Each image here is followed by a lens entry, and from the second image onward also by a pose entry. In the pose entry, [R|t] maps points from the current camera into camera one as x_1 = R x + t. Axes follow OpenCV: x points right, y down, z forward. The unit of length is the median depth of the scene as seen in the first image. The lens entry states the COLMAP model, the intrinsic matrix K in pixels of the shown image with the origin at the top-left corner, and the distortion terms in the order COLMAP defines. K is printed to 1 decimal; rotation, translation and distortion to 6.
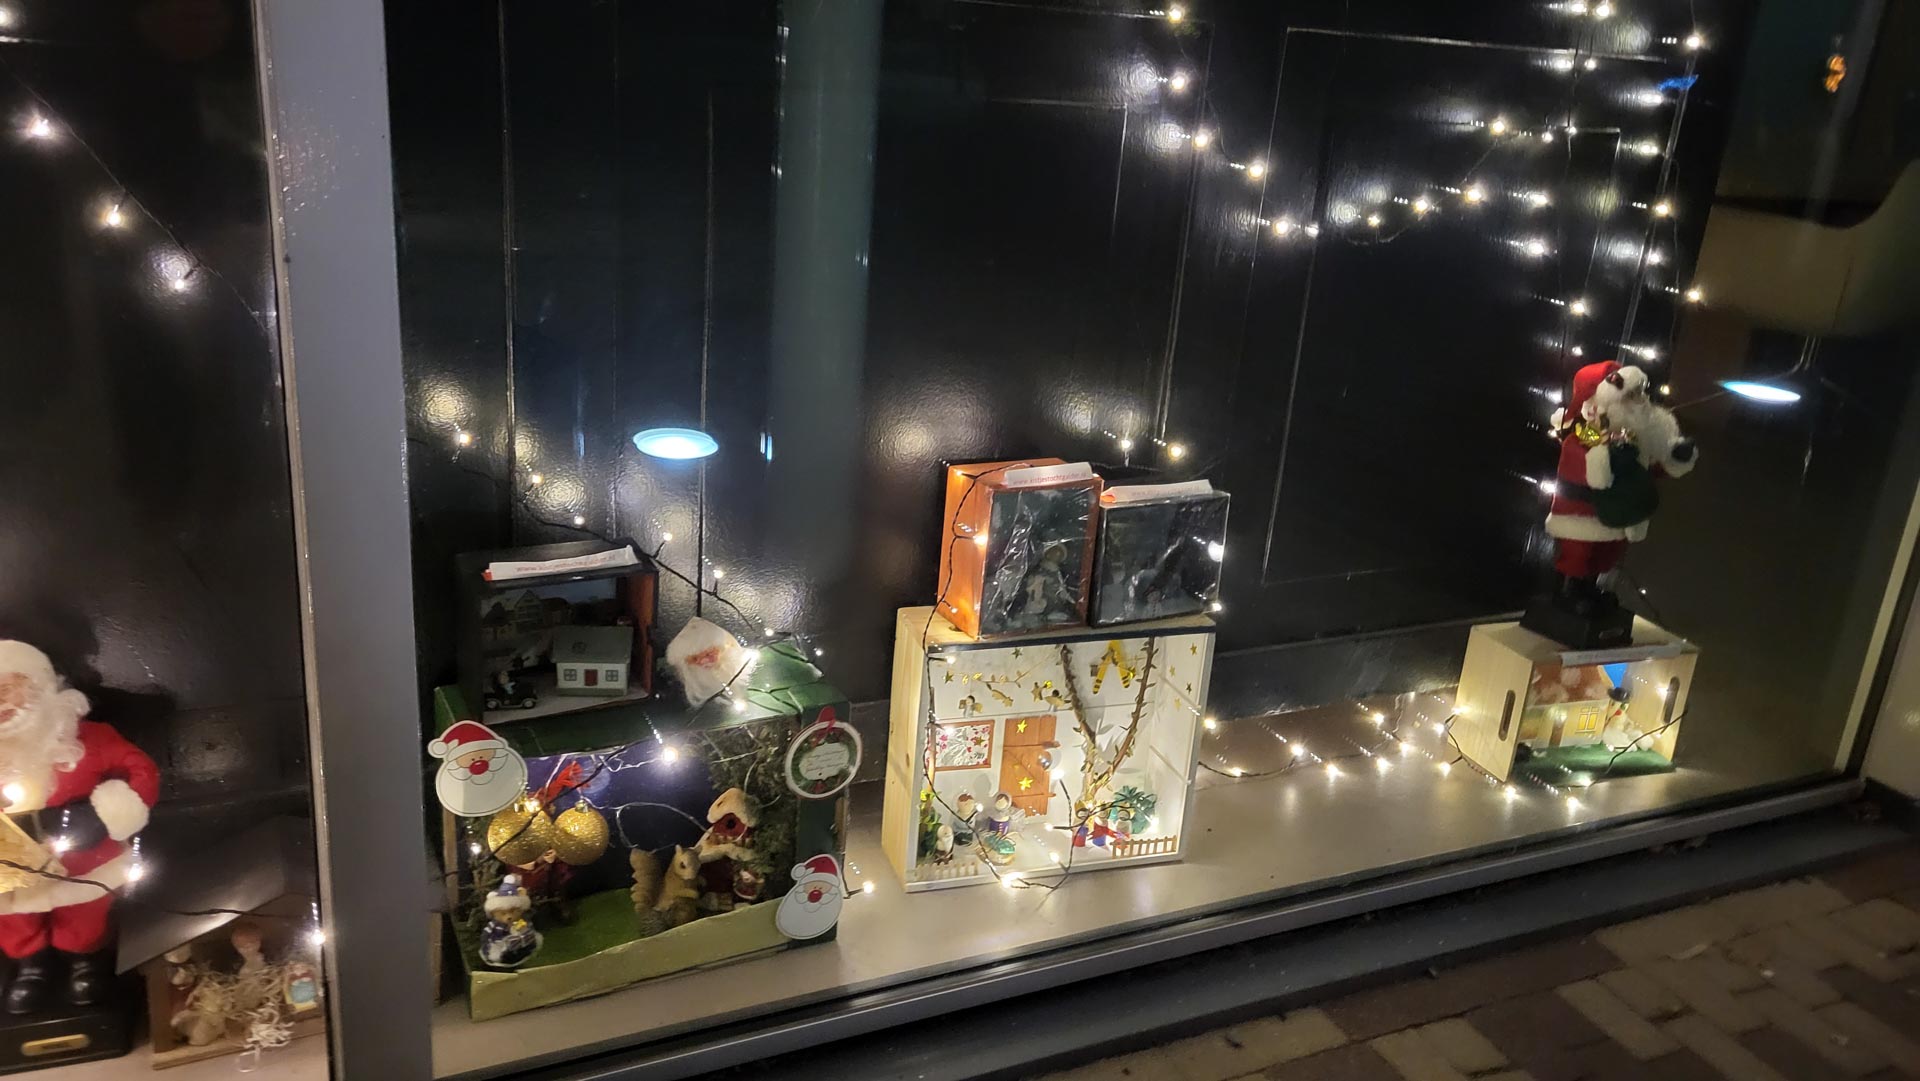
lens RADIAL K [[1462.0, 0, 960.0], [0, 1462.0, 540.5], [0, 0, 1]] dist [0.067946, -0.071053]
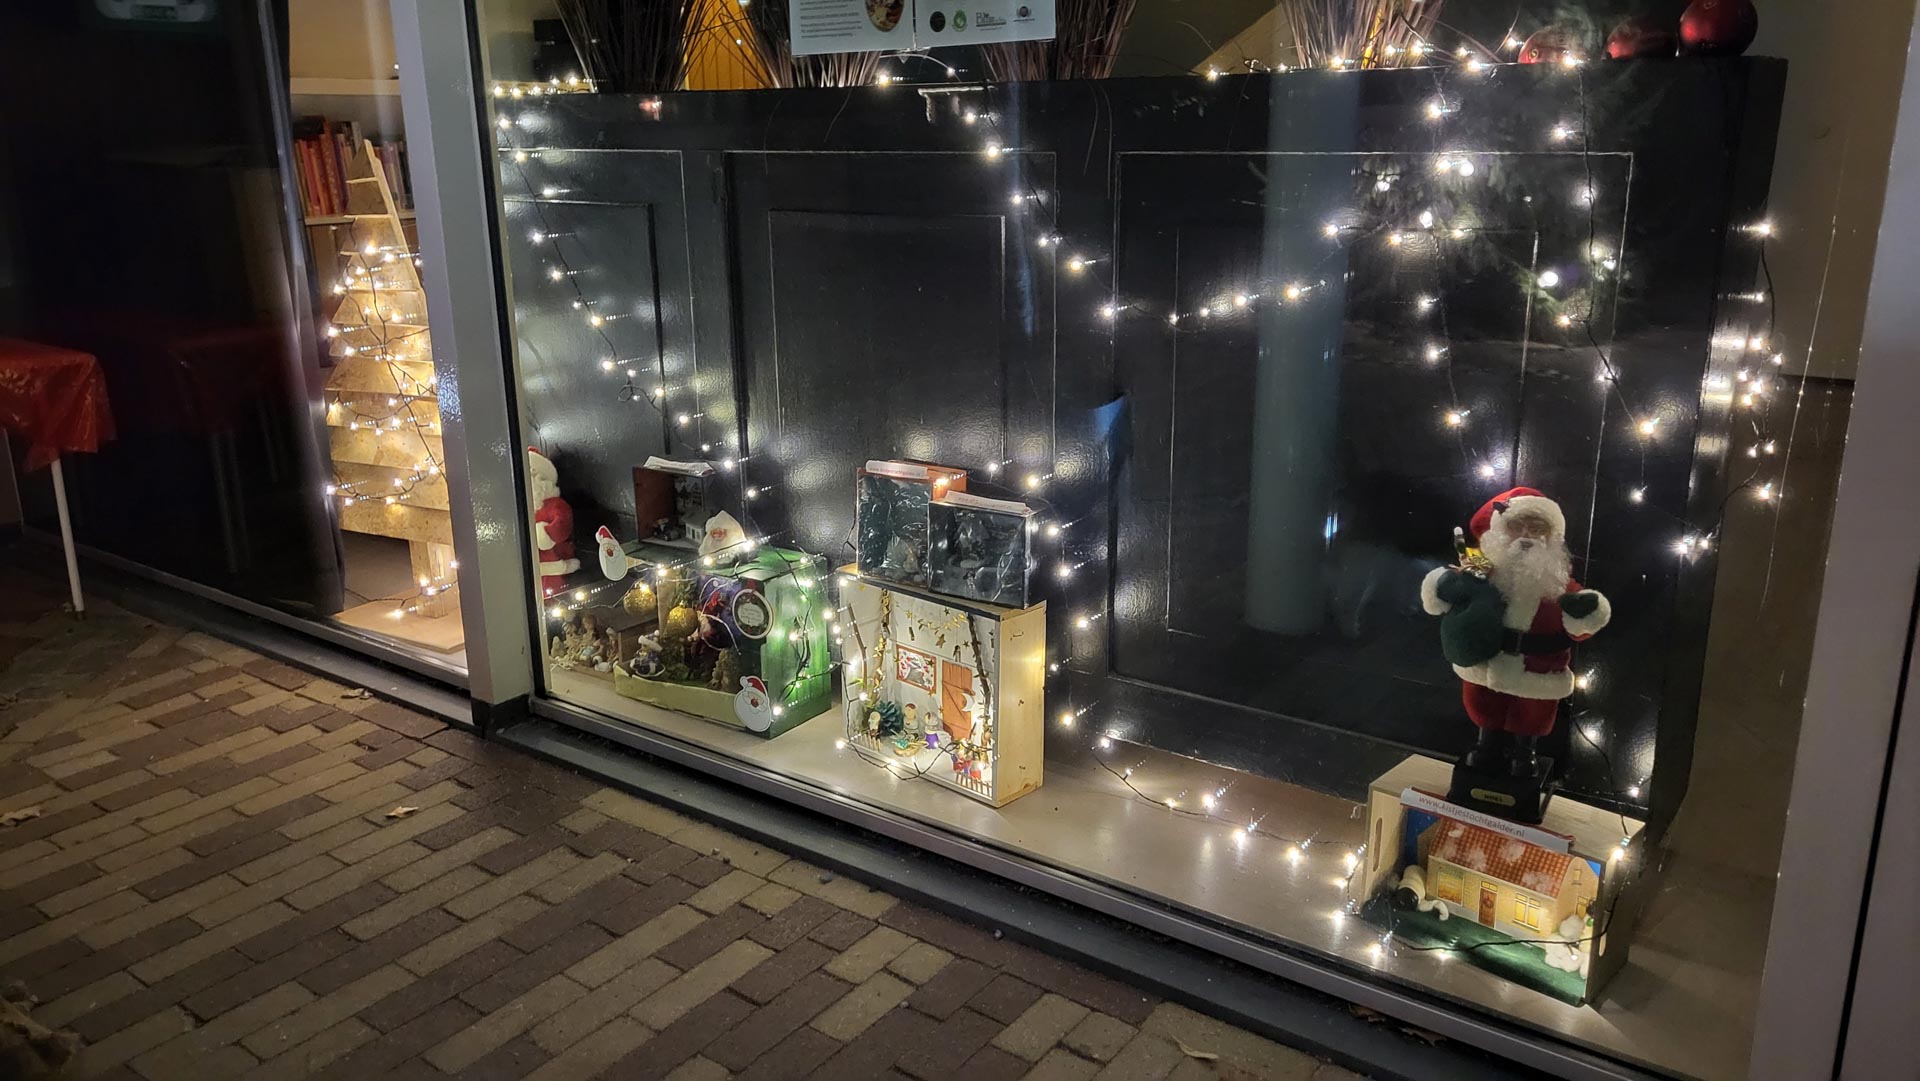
lens RADIAL K [[1462.0, 0, 960.0], [0, 1462.0, 540.5], [0, 0, 1]] dist [0.067946, -0.071053]
pose [[0.465385, 0.163965, -0.869789, 1.384153], [-0.250619, 0.966886, 0.048173, -0.064068], [0.848885, 0.195567, 0.491067, 0.372986]]
